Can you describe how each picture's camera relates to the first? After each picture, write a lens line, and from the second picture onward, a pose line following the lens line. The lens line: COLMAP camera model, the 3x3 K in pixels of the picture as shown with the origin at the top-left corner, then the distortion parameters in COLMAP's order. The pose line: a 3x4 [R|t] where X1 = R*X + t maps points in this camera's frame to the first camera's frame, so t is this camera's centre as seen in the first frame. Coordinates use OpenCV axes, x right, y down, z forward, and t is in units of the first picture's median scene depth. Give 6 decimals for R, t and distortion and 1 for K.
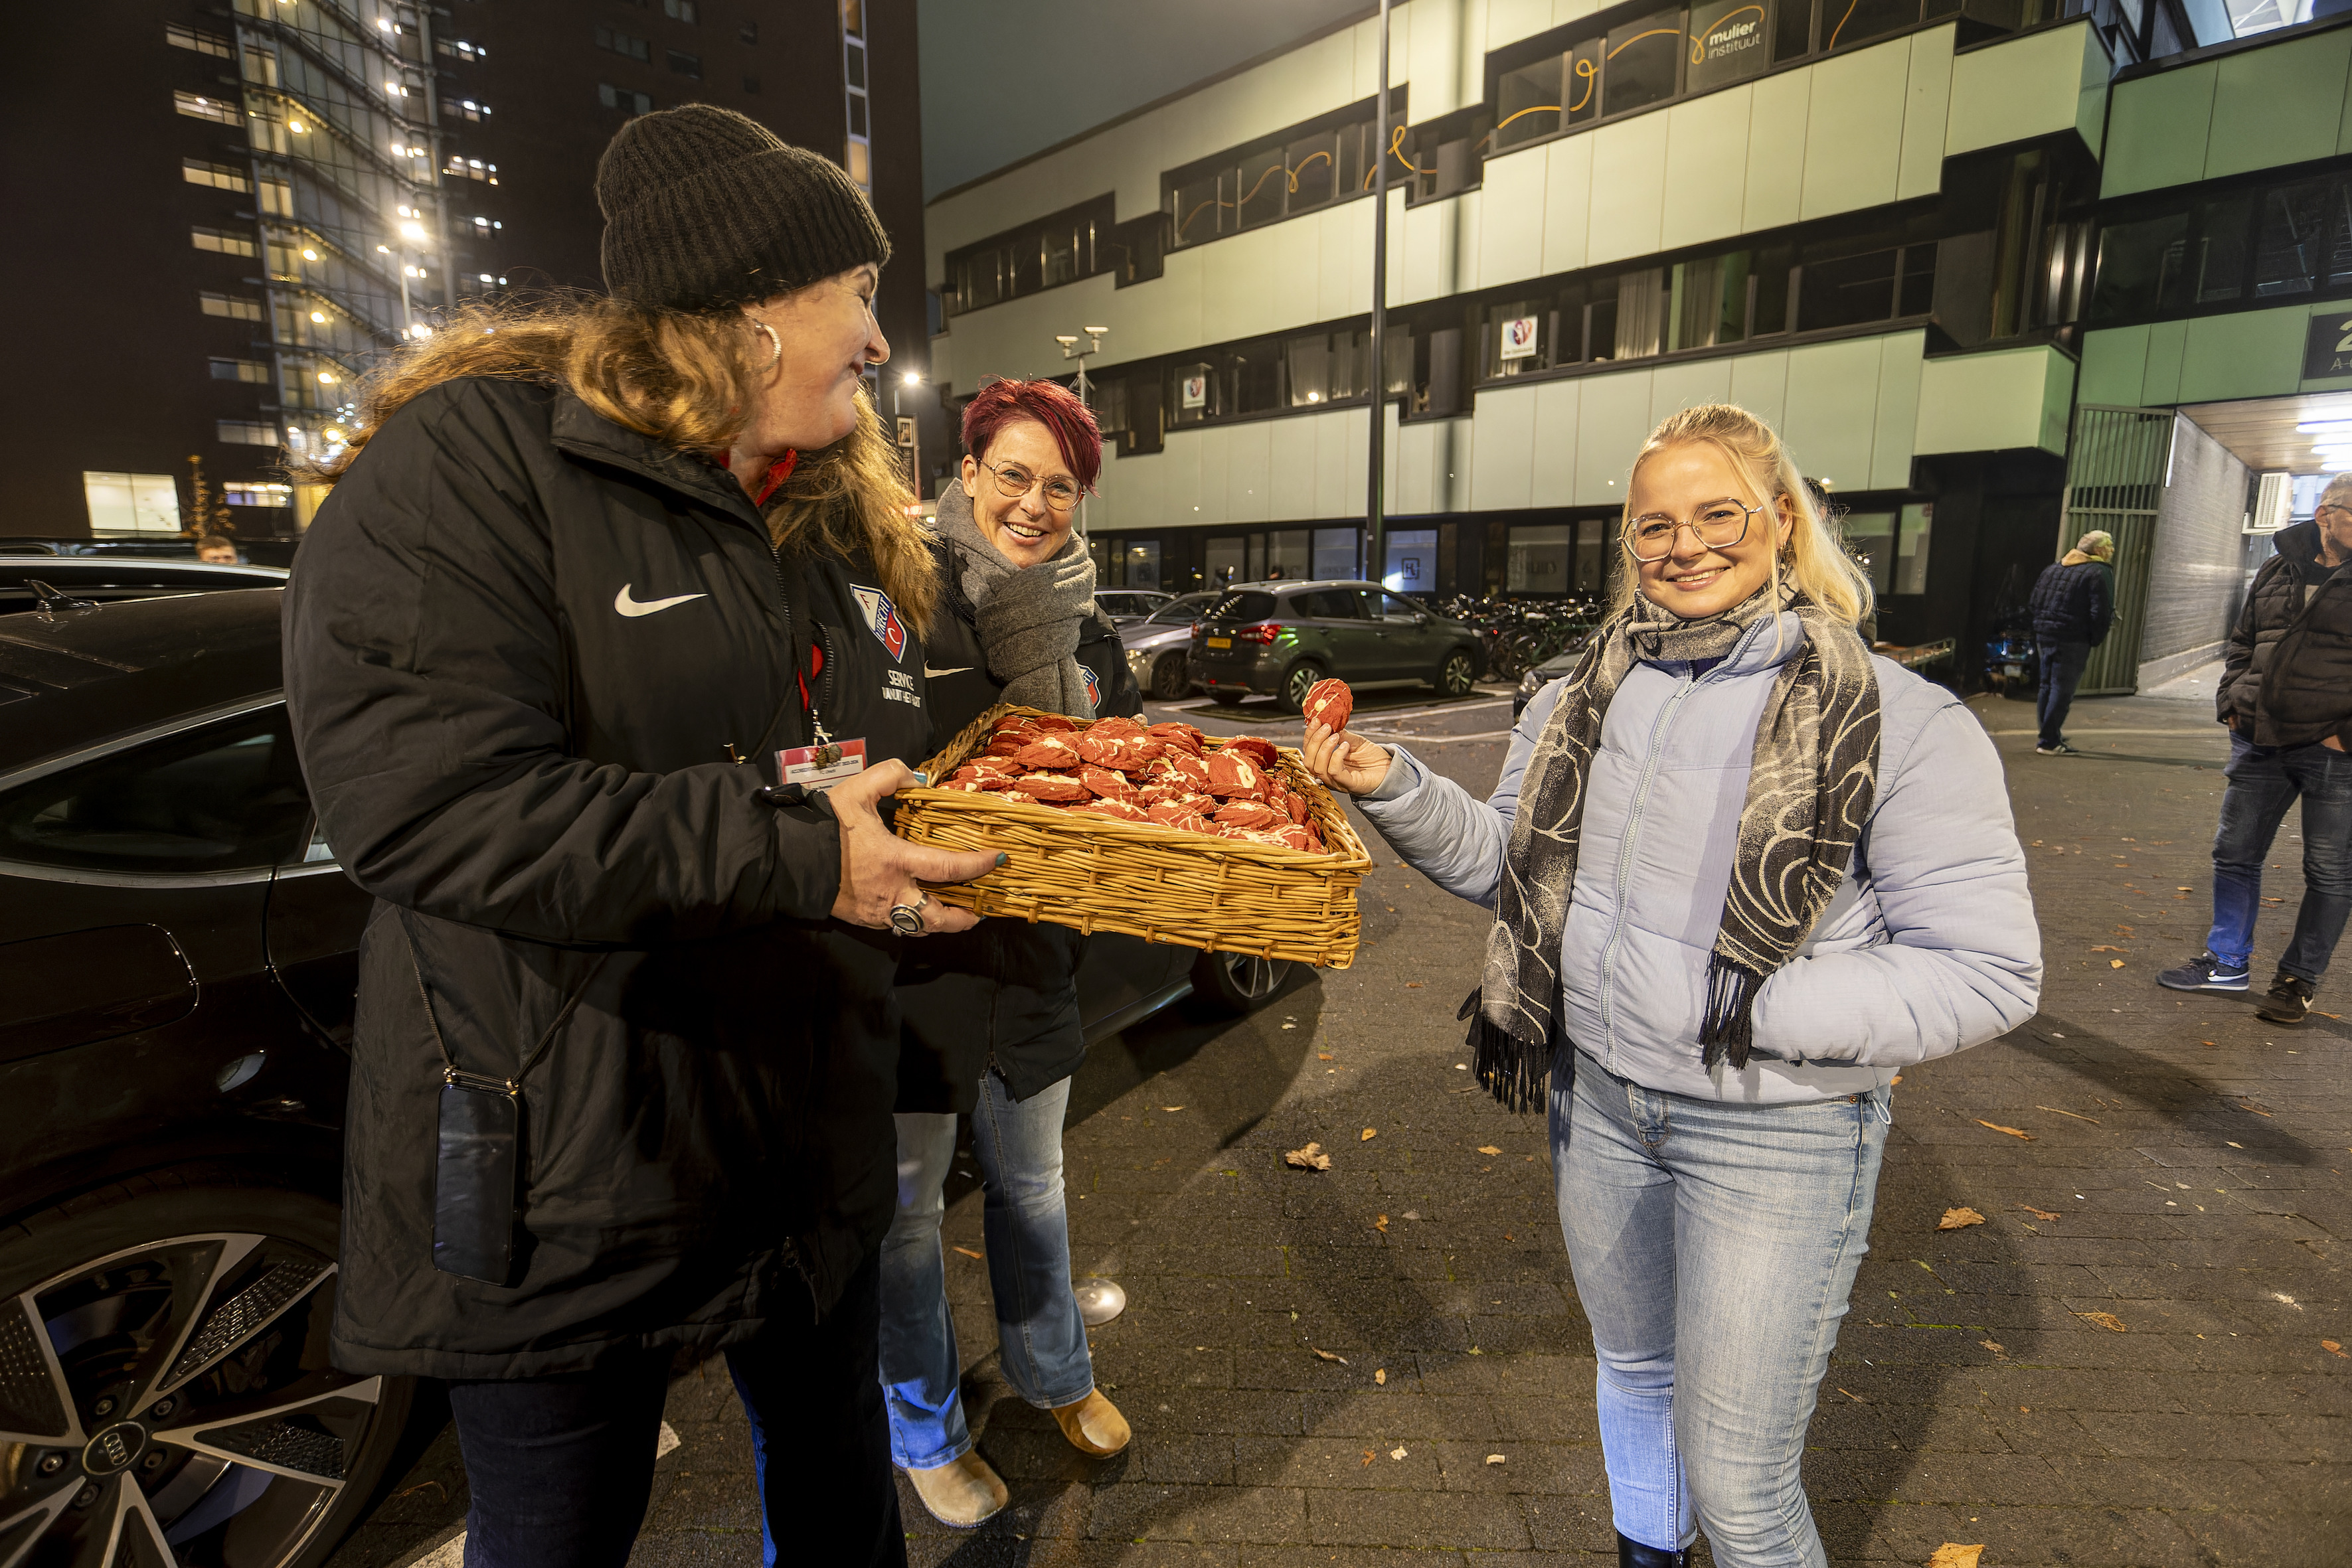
lens RADIAL K [[1168.8, 0, 1176.0], [0, 1168.8, 784.0], [0, 0, 1]] dist [0.002258, 0.001563]
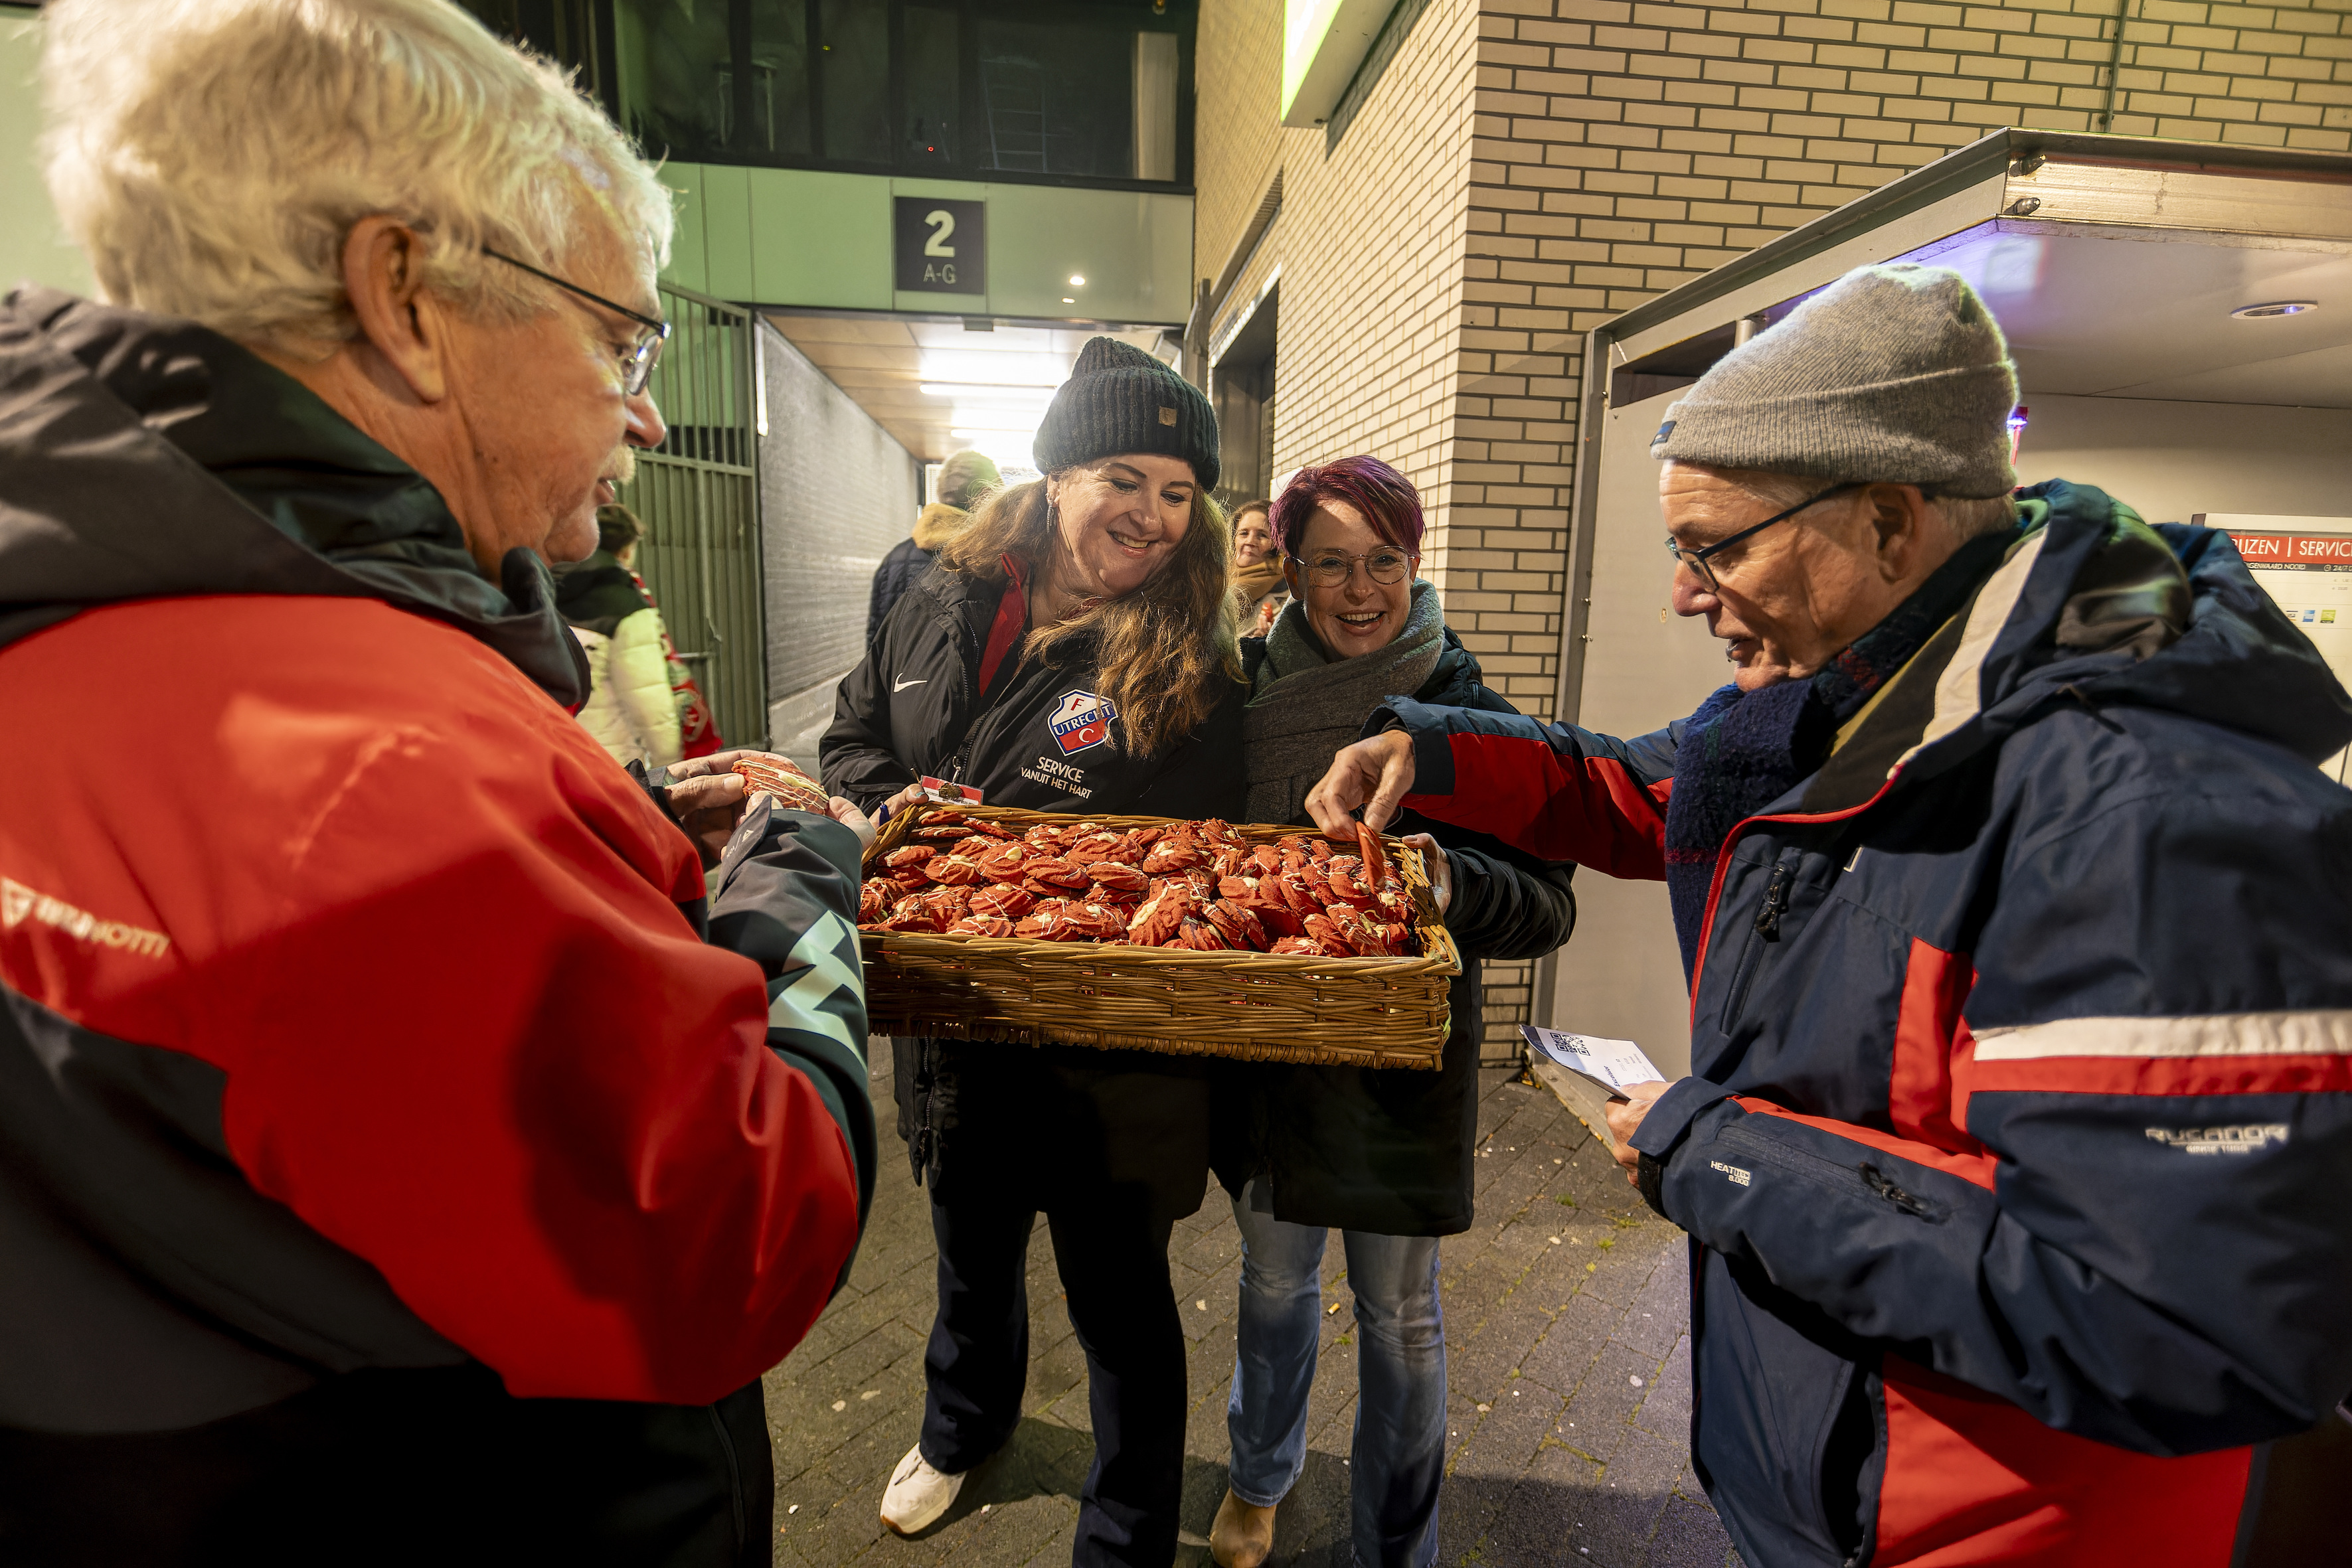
lens RADIAL K [[1106.4, 0, 1176.0], [0, 1106.4, 784.0], [0, 0, 1]] dist [-0.000477, 0.000516]
pose [[0.614552, -0.124633, 0.778969, 0.487163], [0.105654, 0.991549, 0.075291, -0.083777], [-0.781769, 0.036031, 0.622526, 0.448728]]
